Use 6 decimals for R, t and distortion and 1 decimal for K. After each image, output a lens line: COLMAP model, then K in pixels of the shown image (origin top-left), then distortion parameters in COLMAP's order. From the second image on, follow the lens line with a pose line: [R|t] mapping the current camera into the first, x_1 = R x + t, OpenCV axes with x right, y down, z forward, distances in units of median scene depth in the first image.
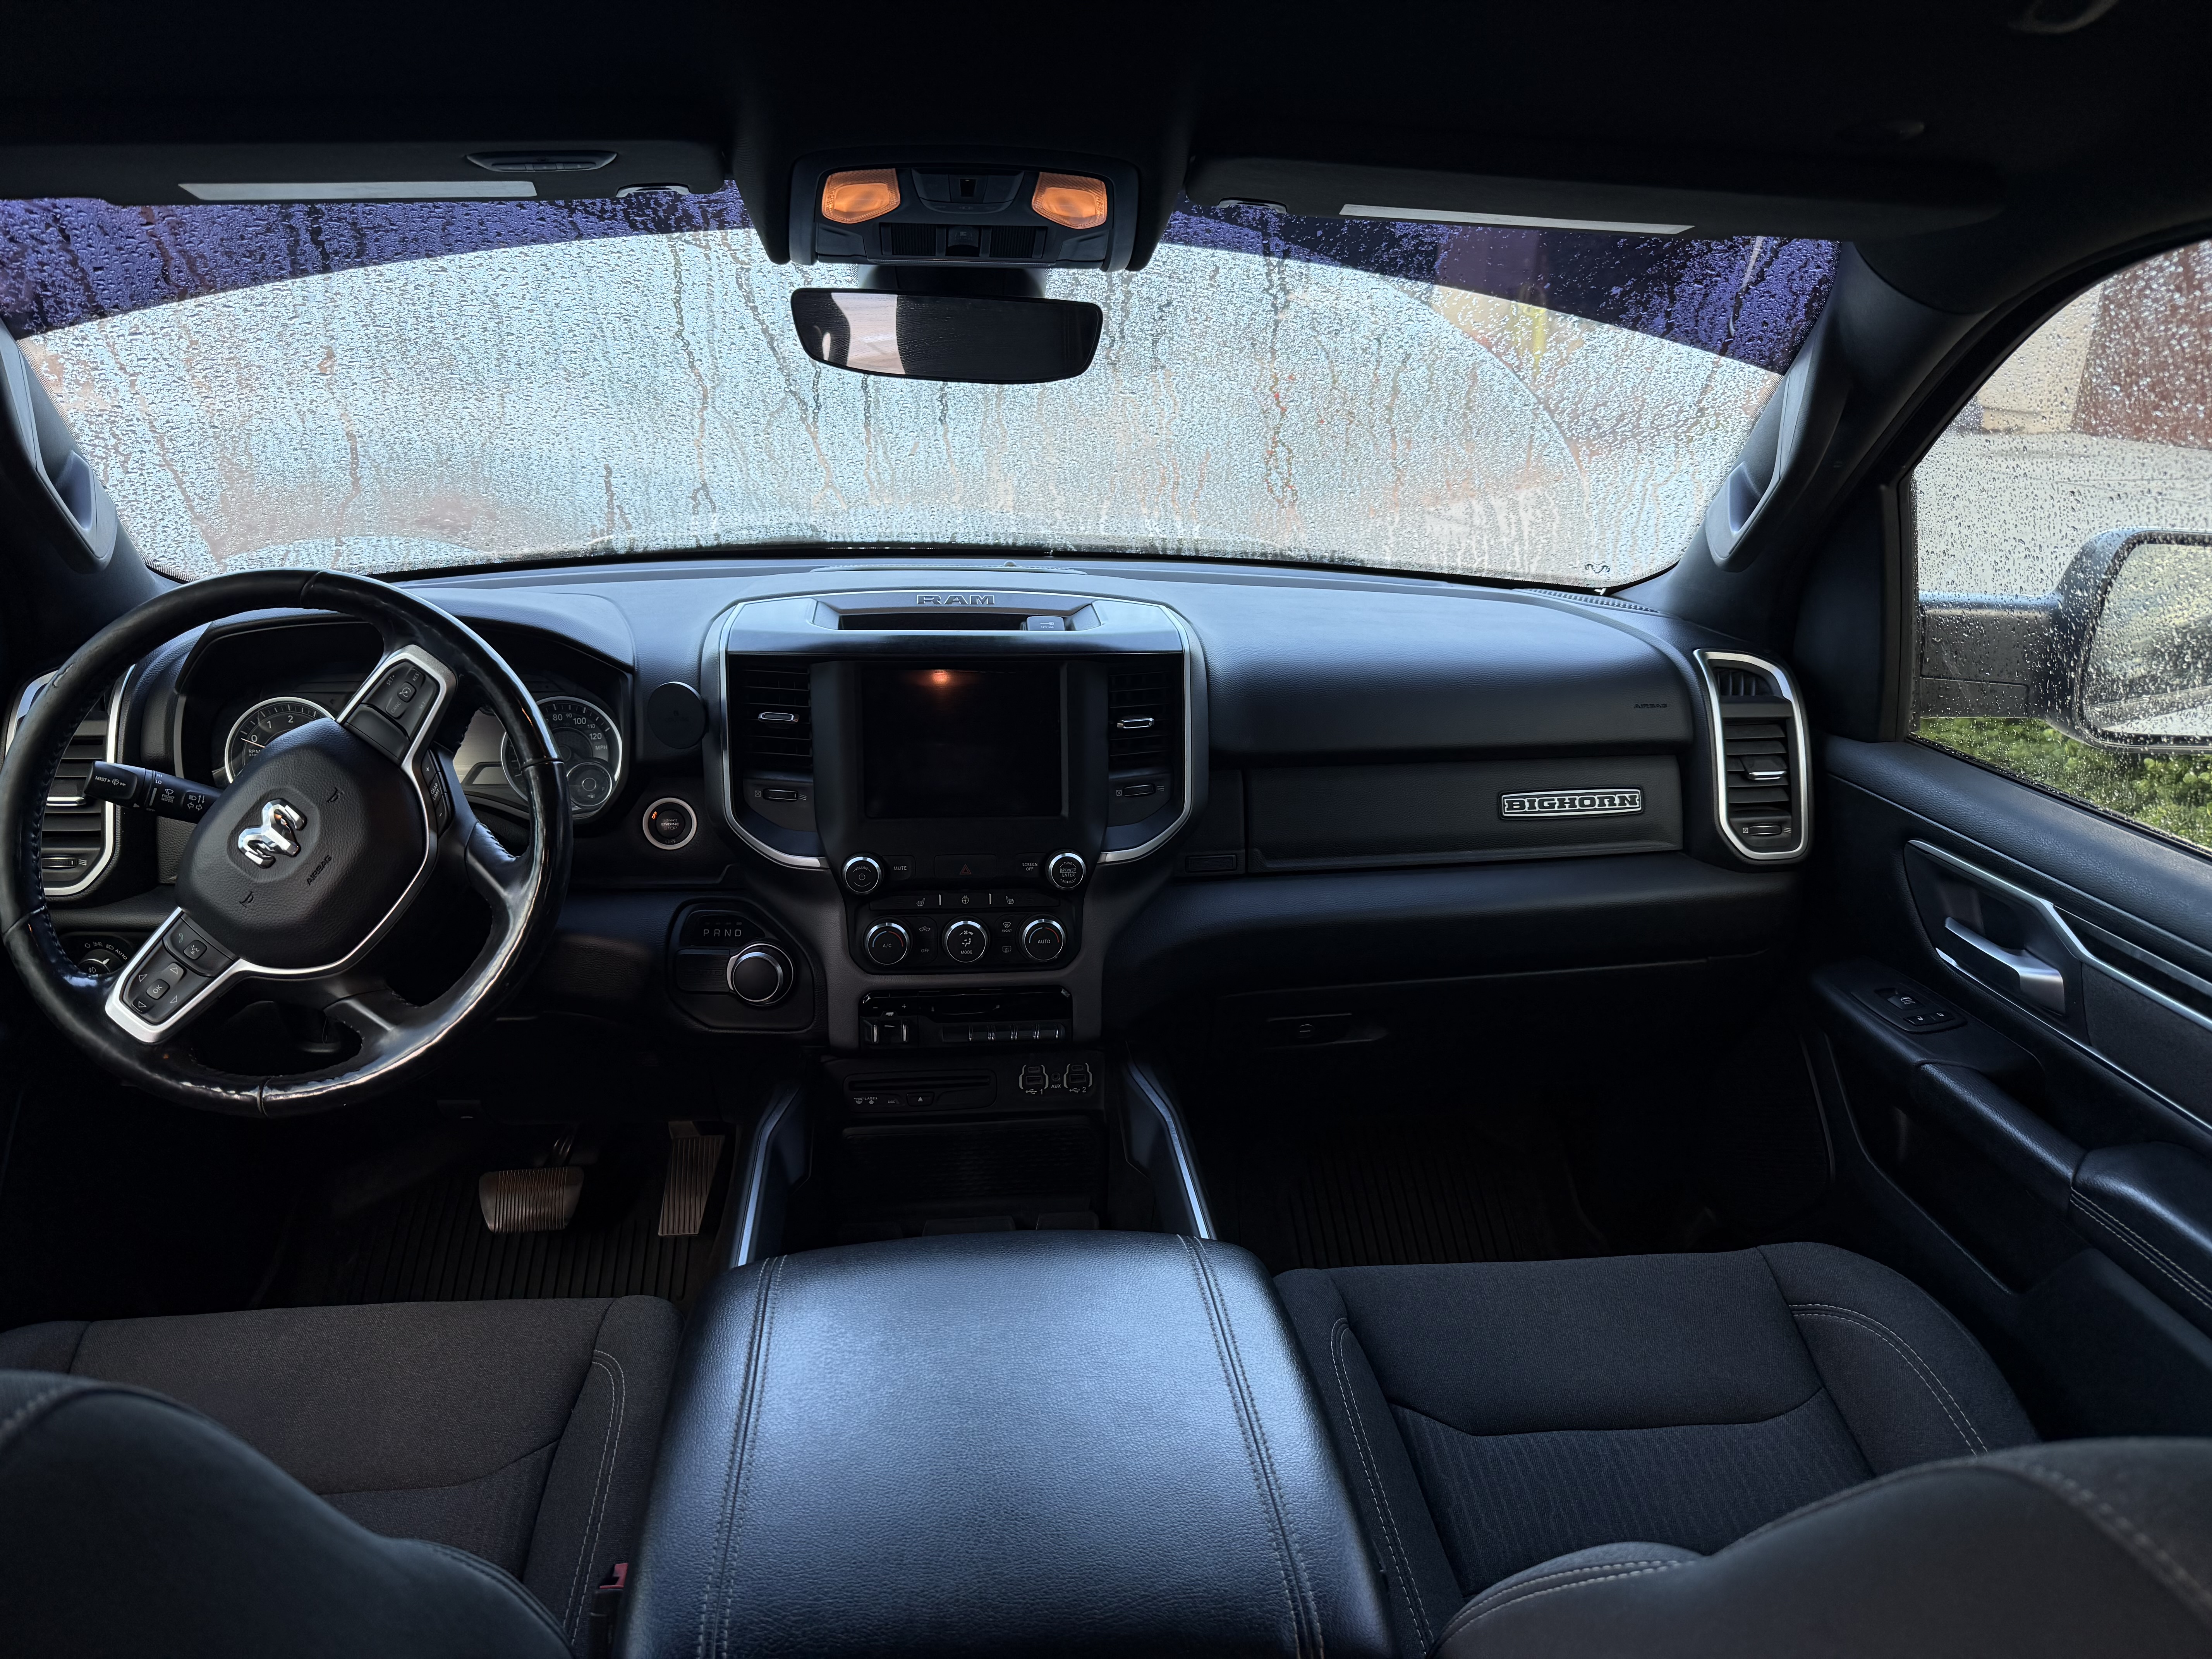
lens RADIAL K [[1595.9, 0, 1049.5], [0, 1595.9, 827.4], [0, 0, 1]] dist [0.012861, 0.000012]
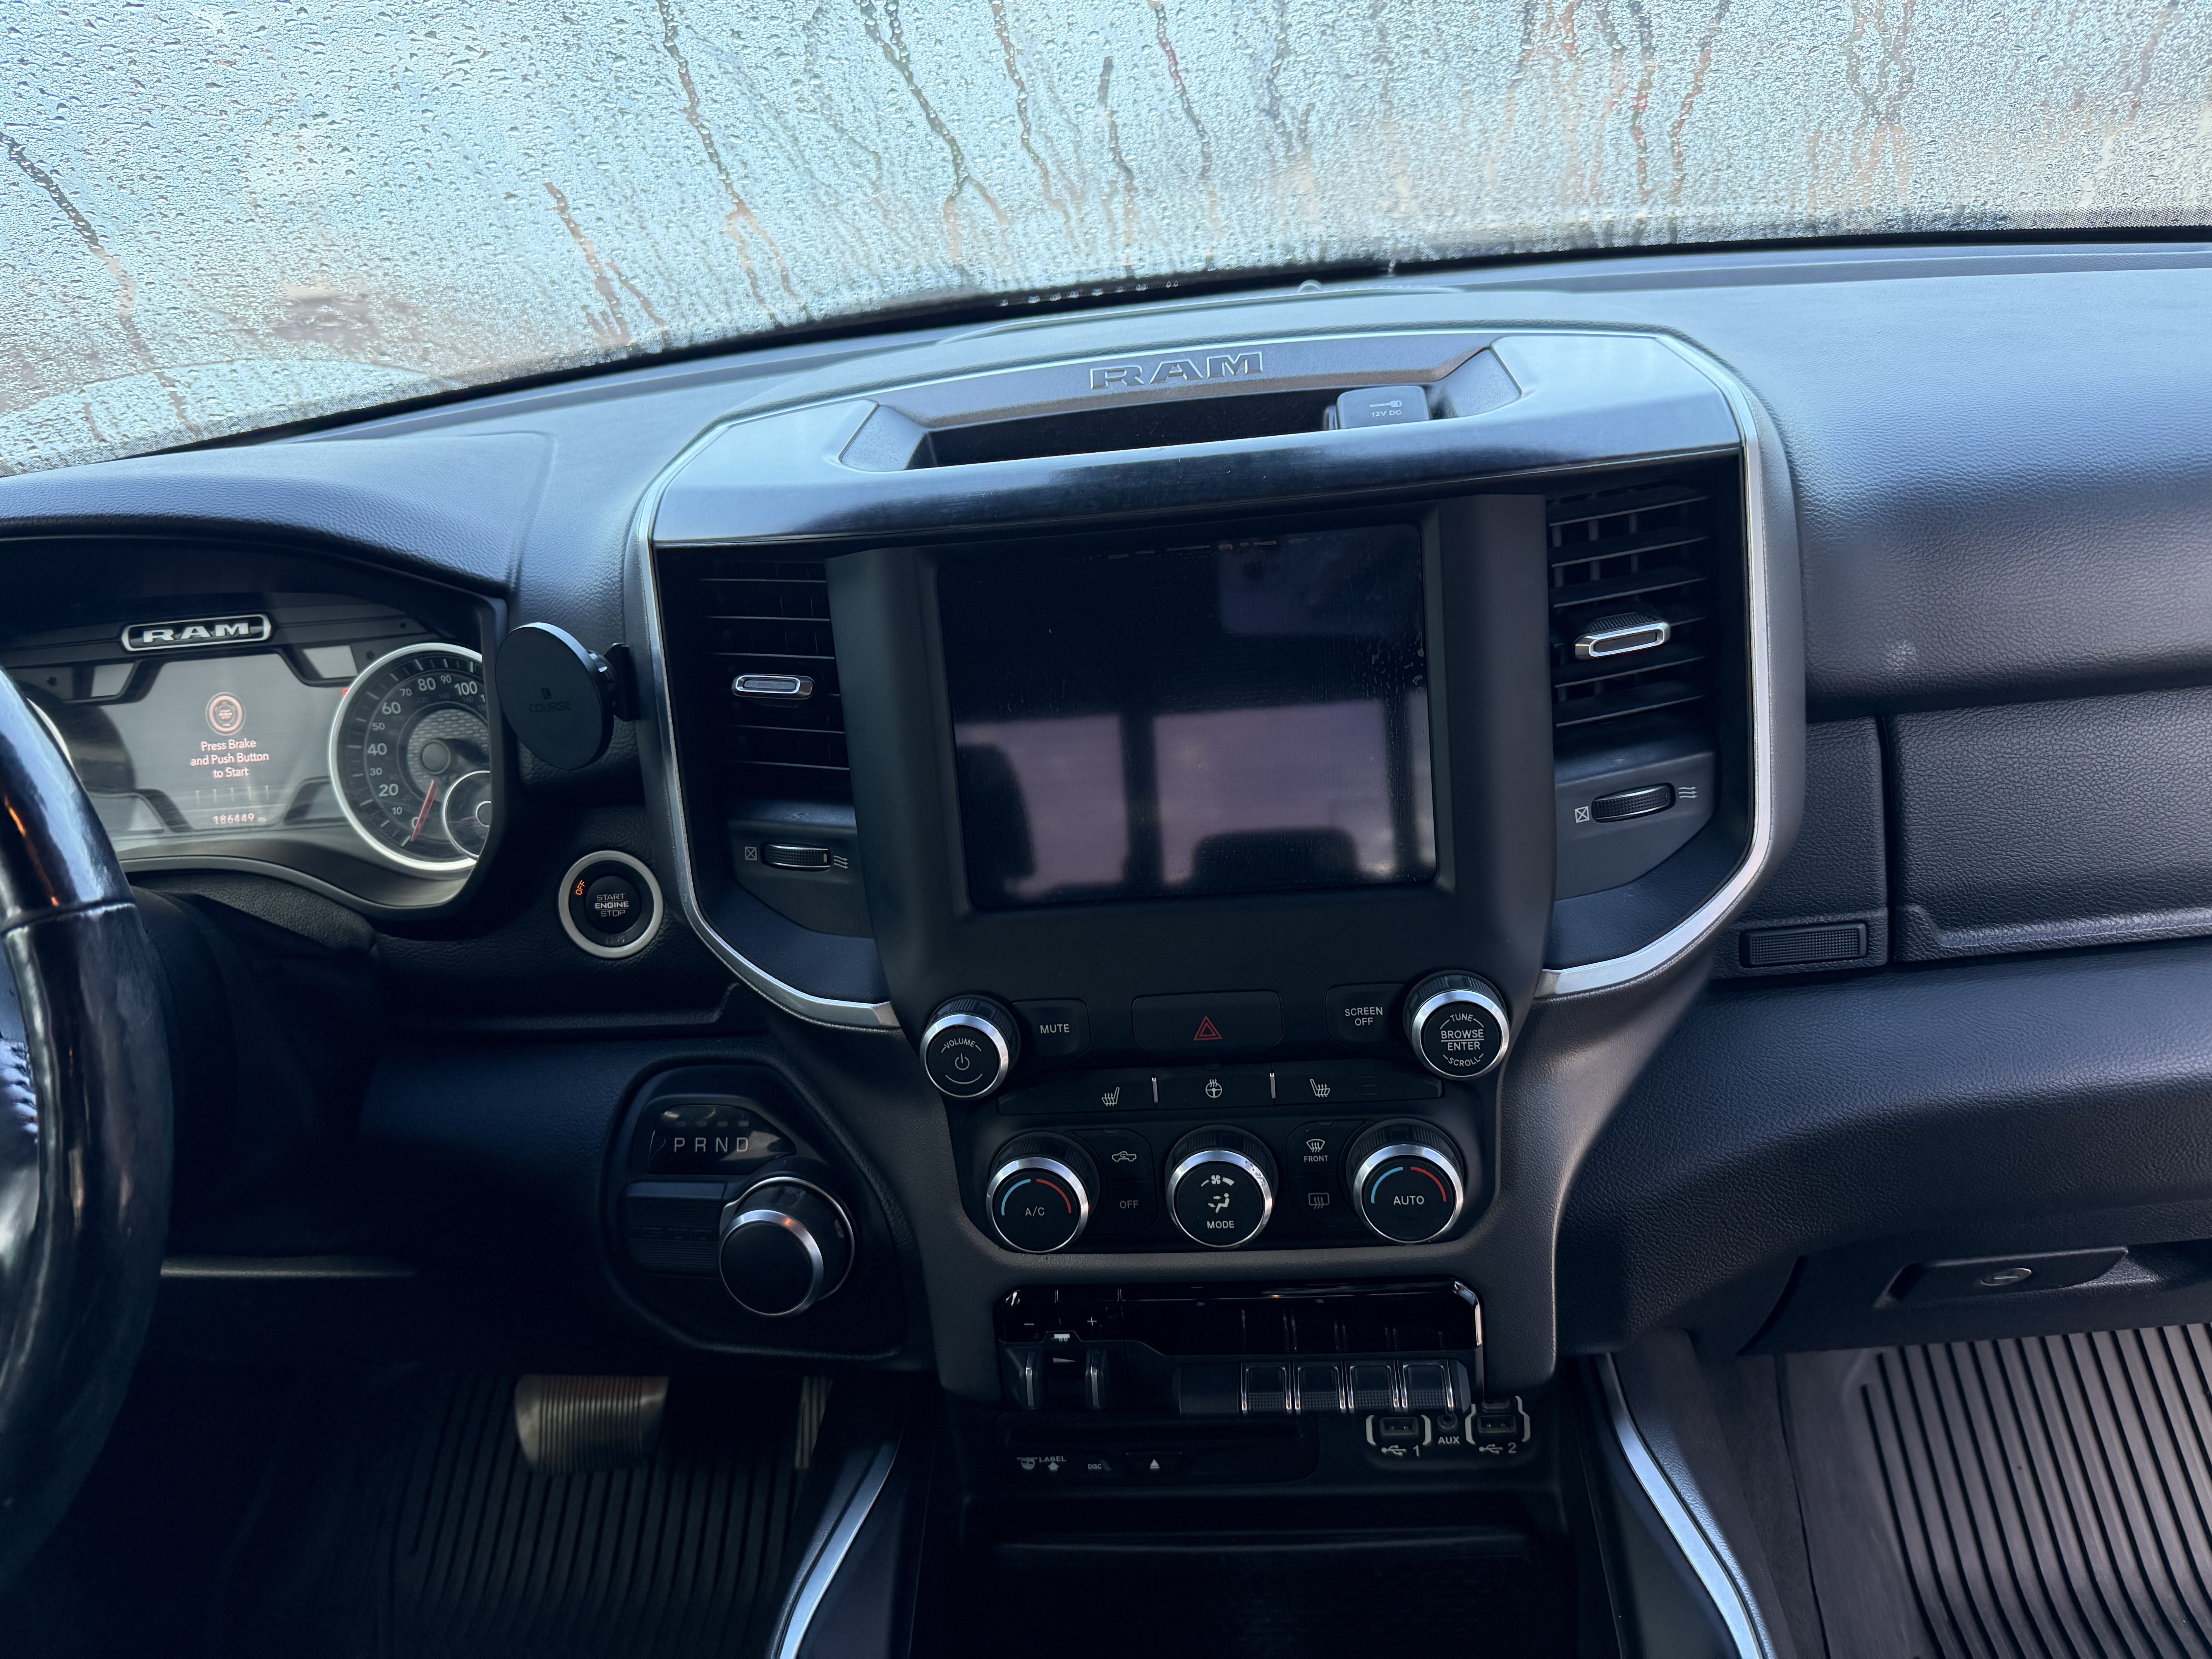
lens RADIAL K [[1595.9, 0, 1049.5], [0, 1595.9, 827.4], [0, 0, 1]] dist [0.012861, 0.000012]
pose [[0.974255, -0.038622, -0.222118, 0.001428], [0.066594, 0.990555, 0.119856, -0.076360], [0.215391, -0.131562, 0.967625, 0.572106]]
